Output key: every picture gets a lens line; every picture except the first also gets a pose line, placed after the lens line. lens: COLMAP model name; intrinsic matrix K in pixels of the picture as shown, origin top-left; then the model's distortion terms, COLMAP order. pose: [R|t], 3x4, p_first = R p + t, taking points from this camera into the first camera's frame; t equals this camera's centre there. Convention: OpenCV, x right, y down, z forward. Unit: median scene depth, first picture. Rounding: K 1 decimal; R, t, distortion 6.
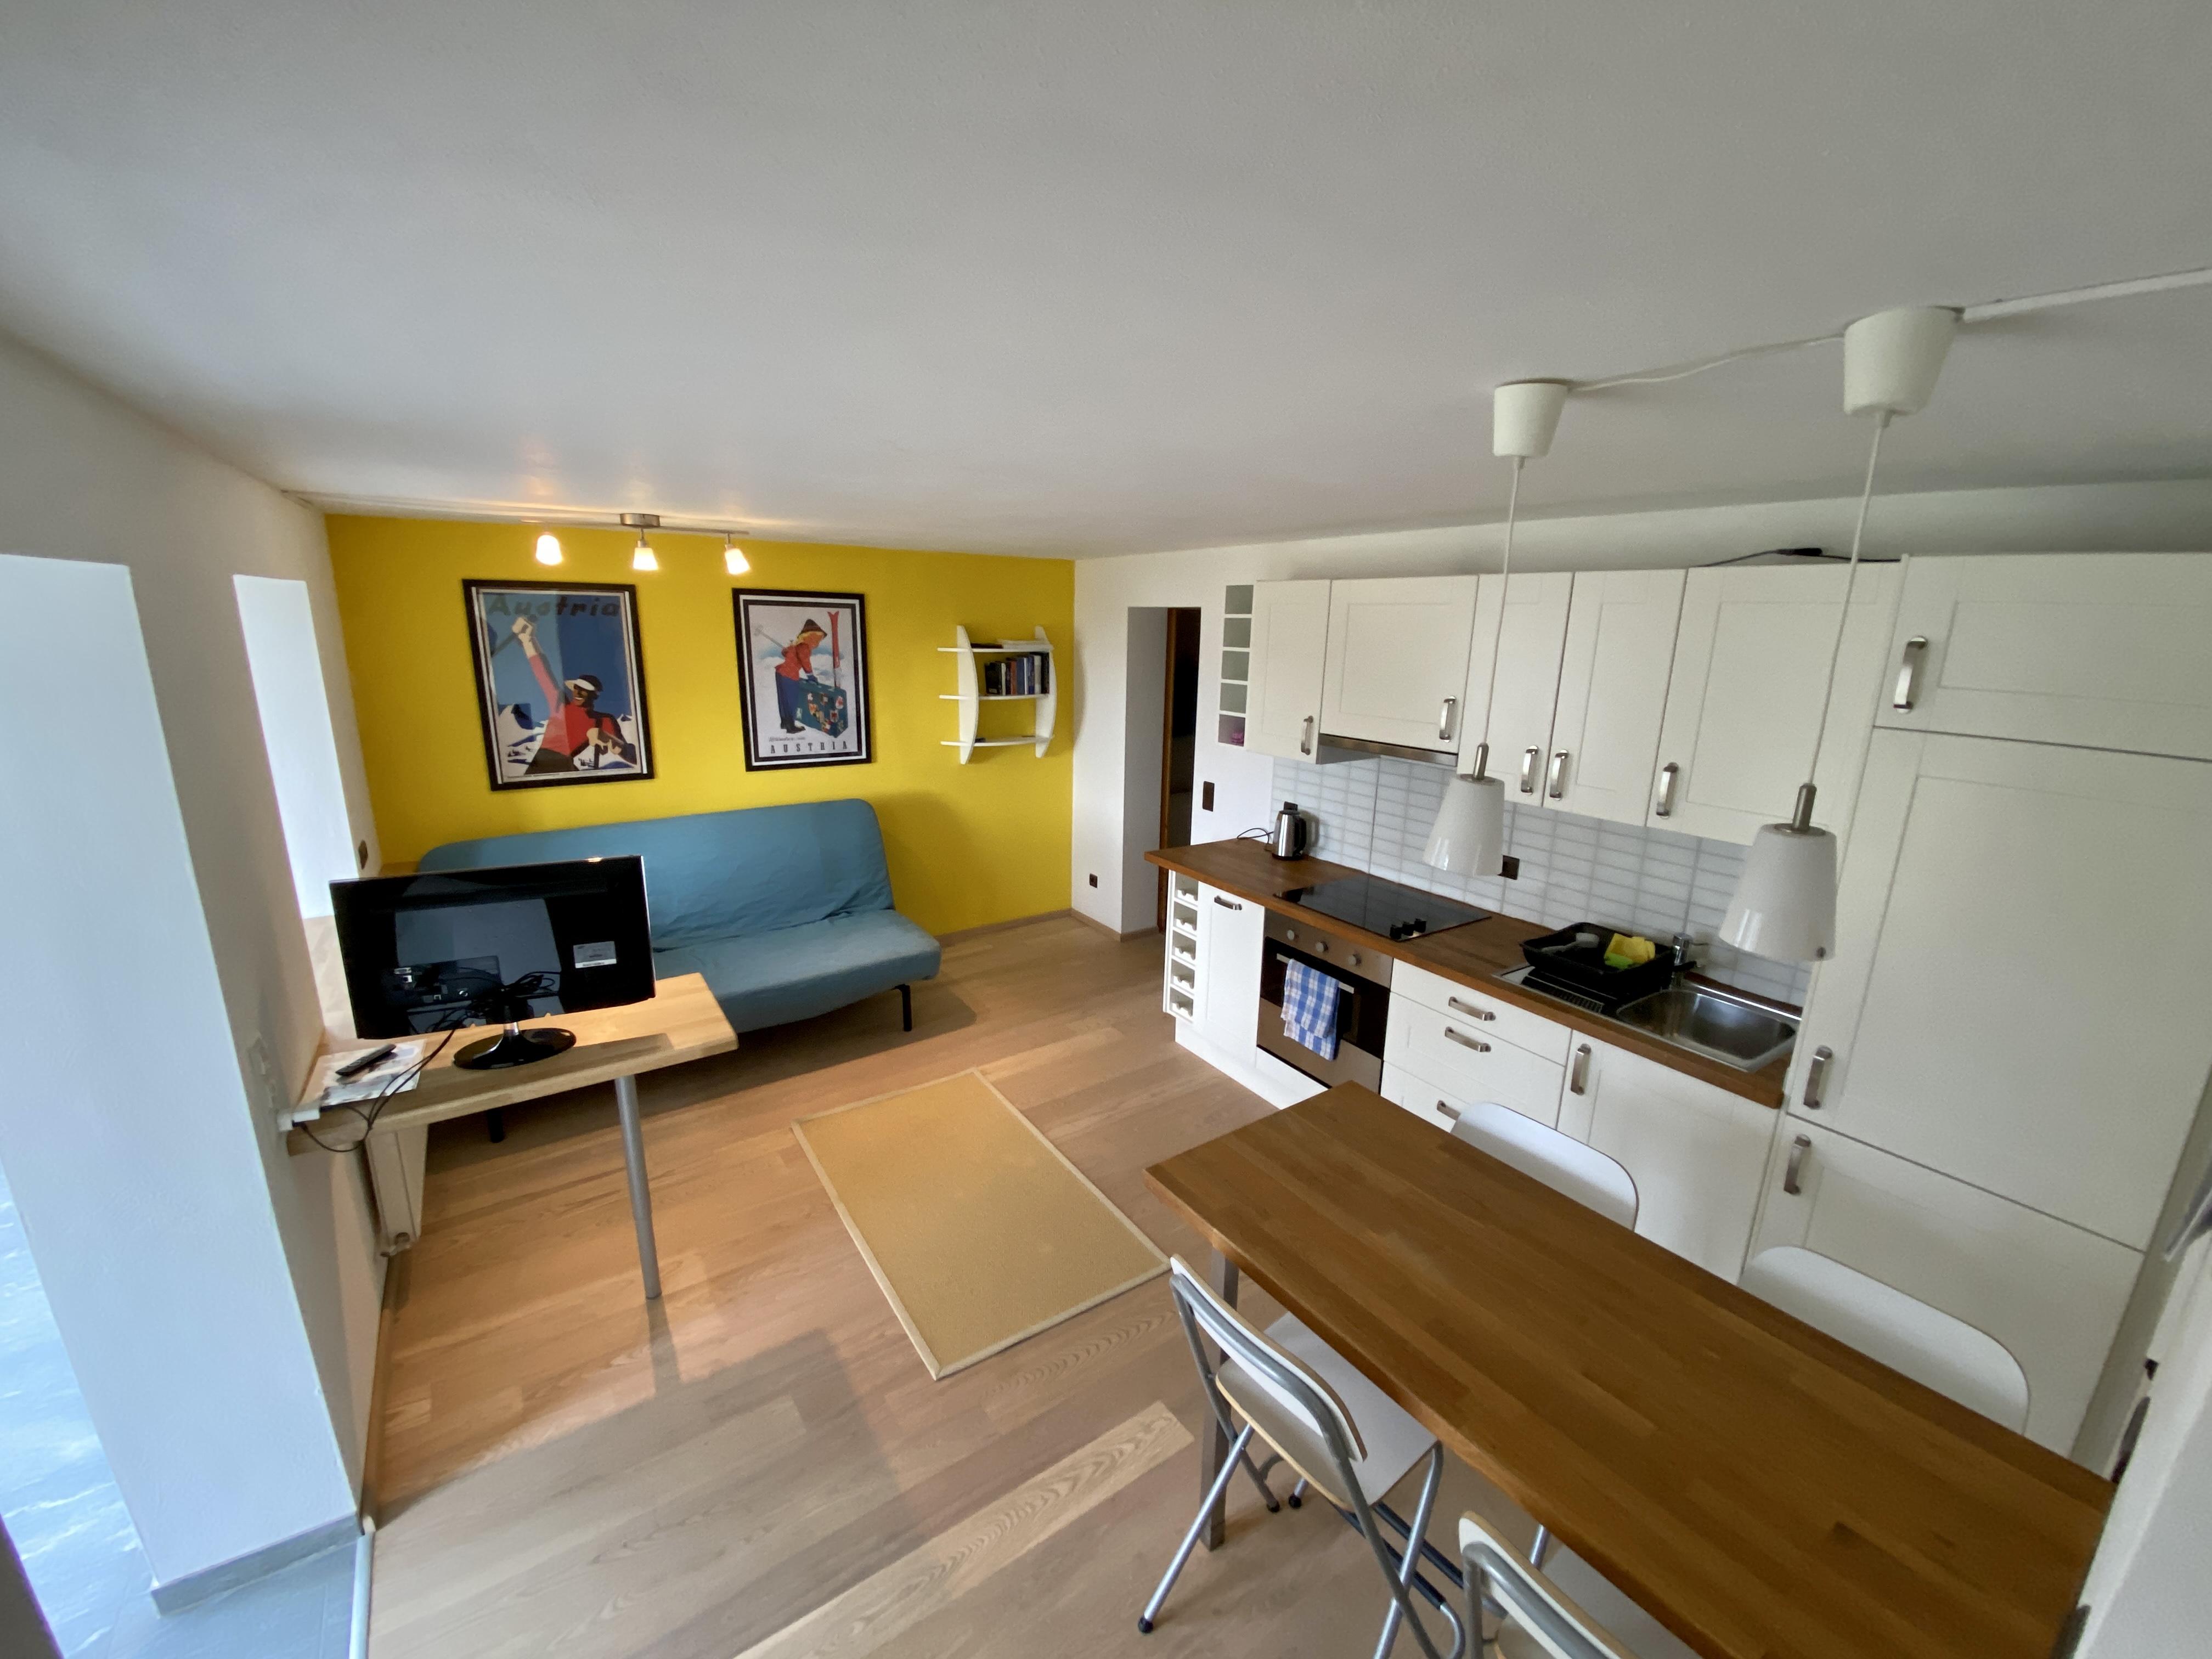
lens RADIAL K [[879.1, 0, 1106.0], [0, 879.1, 829.5], [0, 0, 1]] dist [0.026661, -0.000076]
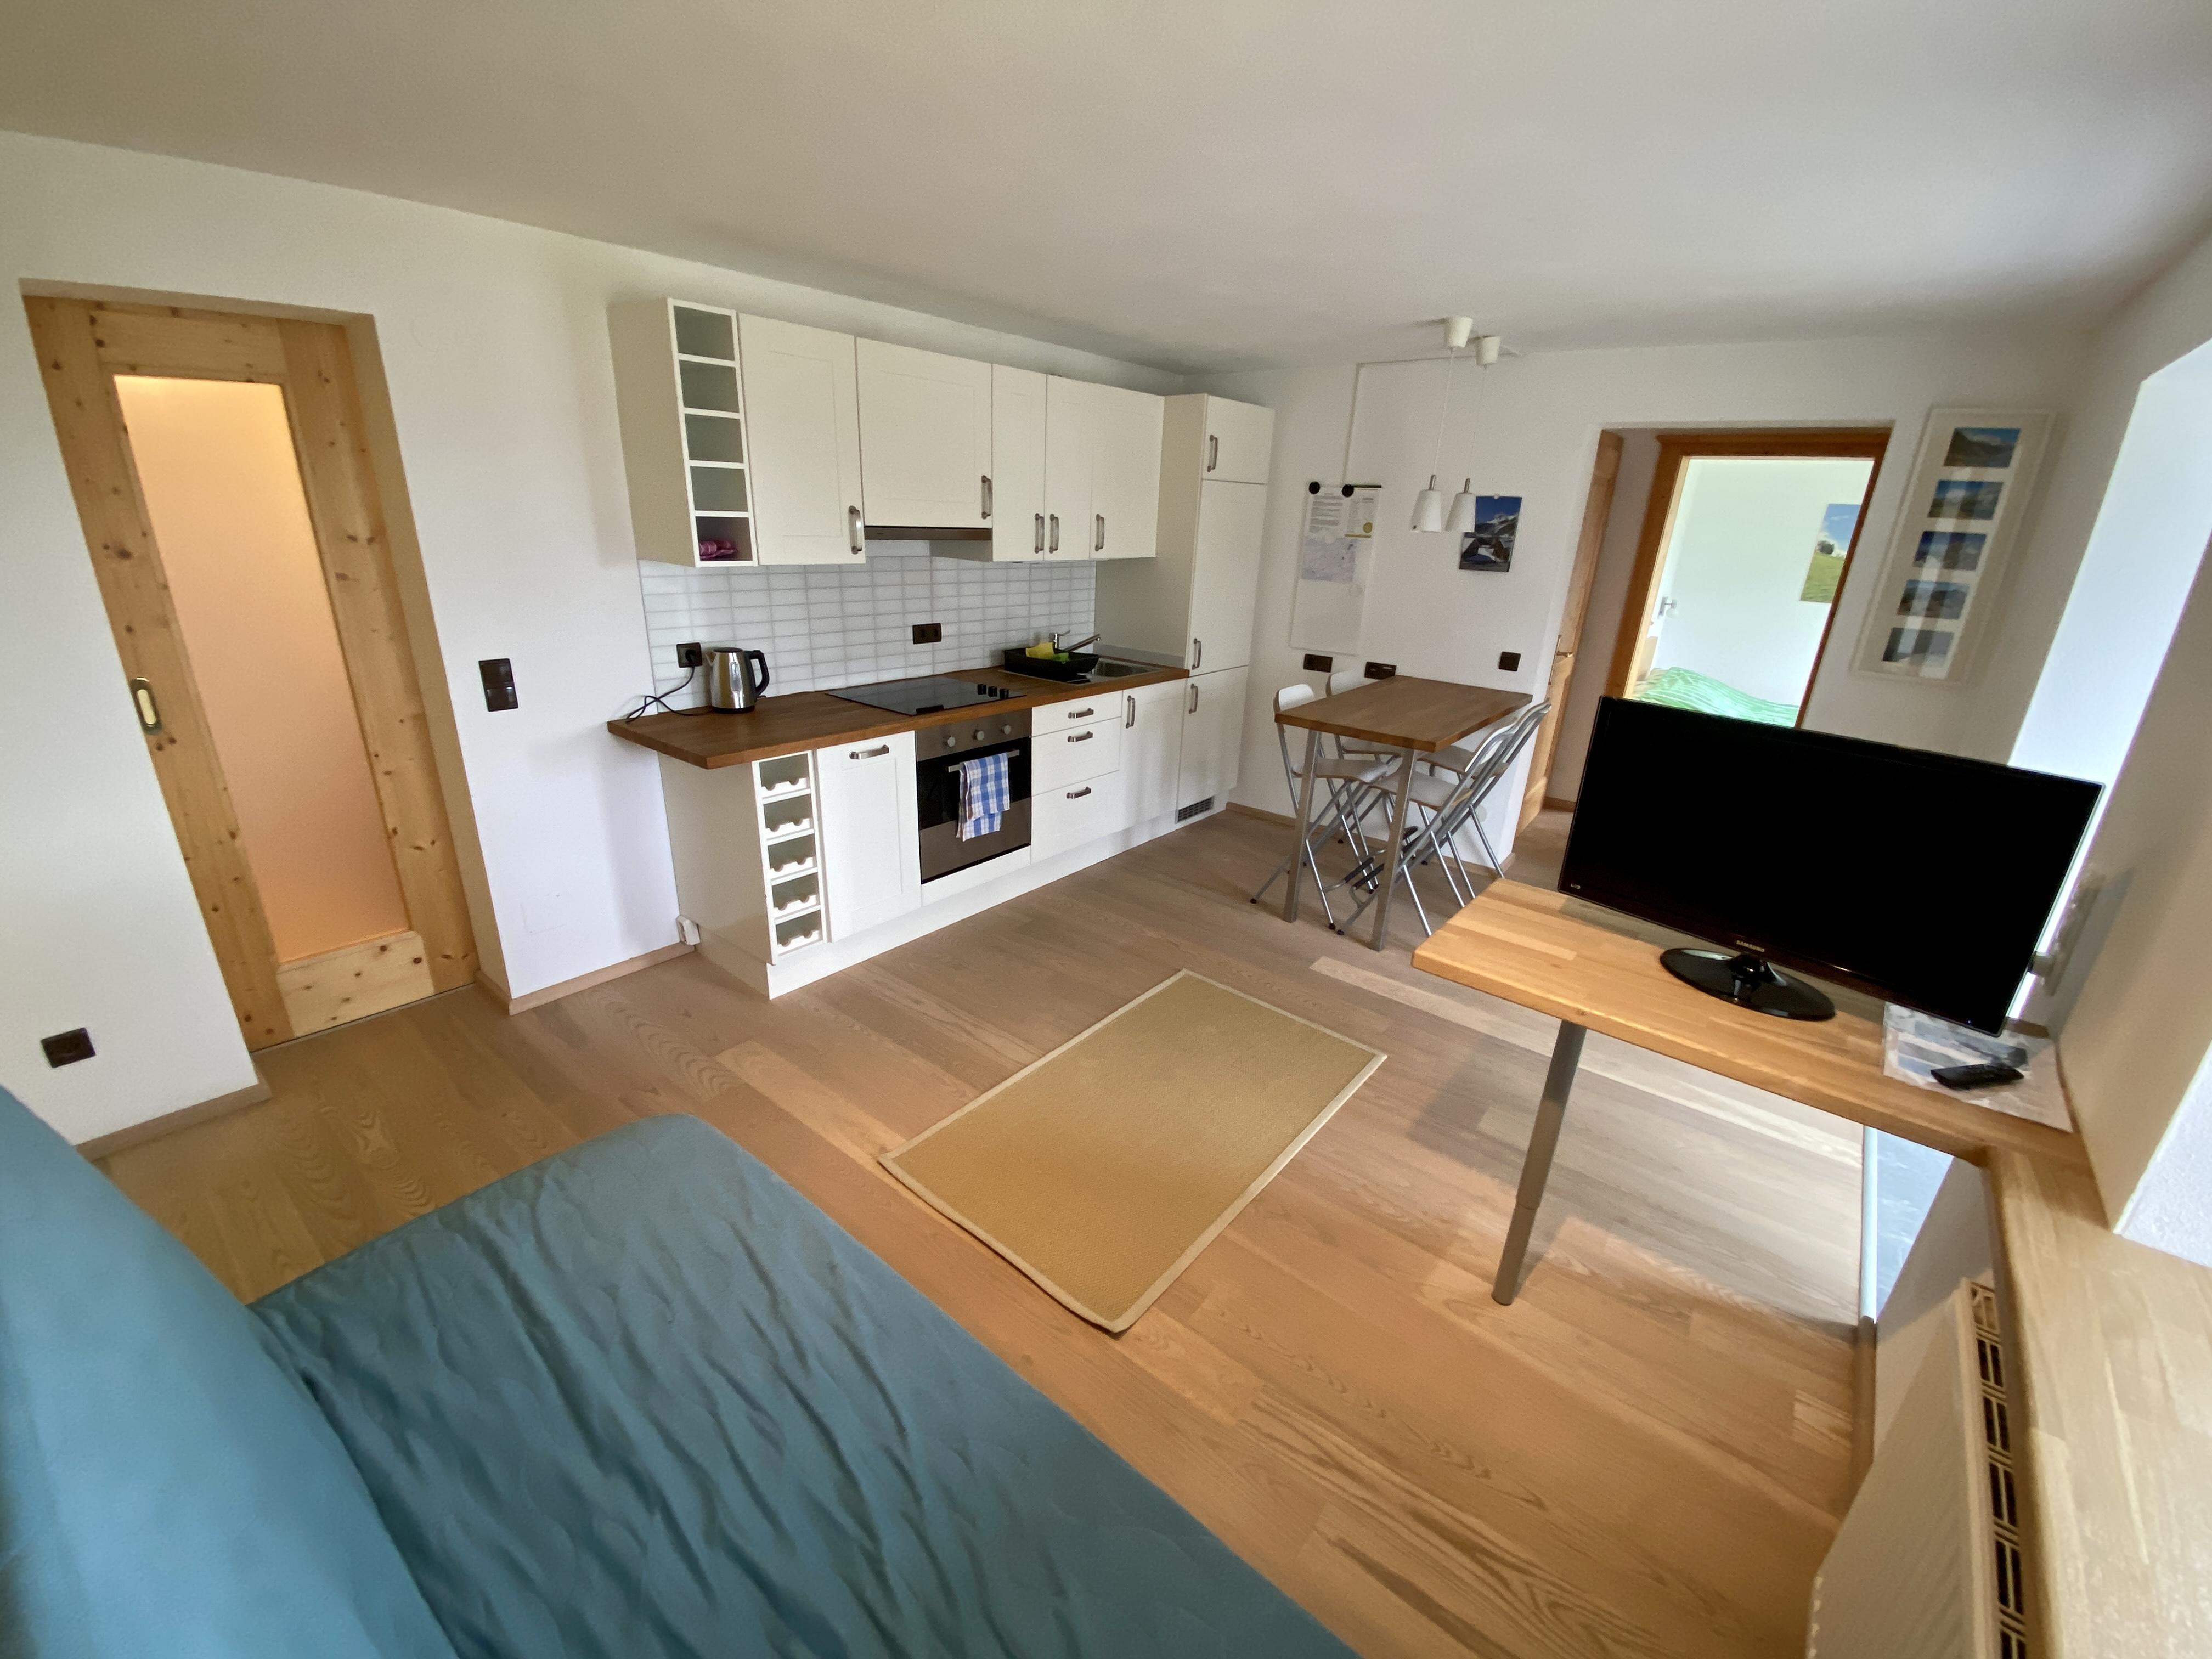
lens RADIAL K [[879.1, 0, 1106.0], [0, 879.1, 829.5], [0, 0, 1]] dist [0.026661, -0.000076]
pose [[-0.267321, -0.354599, 0.895991, -0.768639], [0.190704, 0.891970, 0.409904, -0.164670], [-0.944548, 0.280445, -0.170819, 1.076132]]
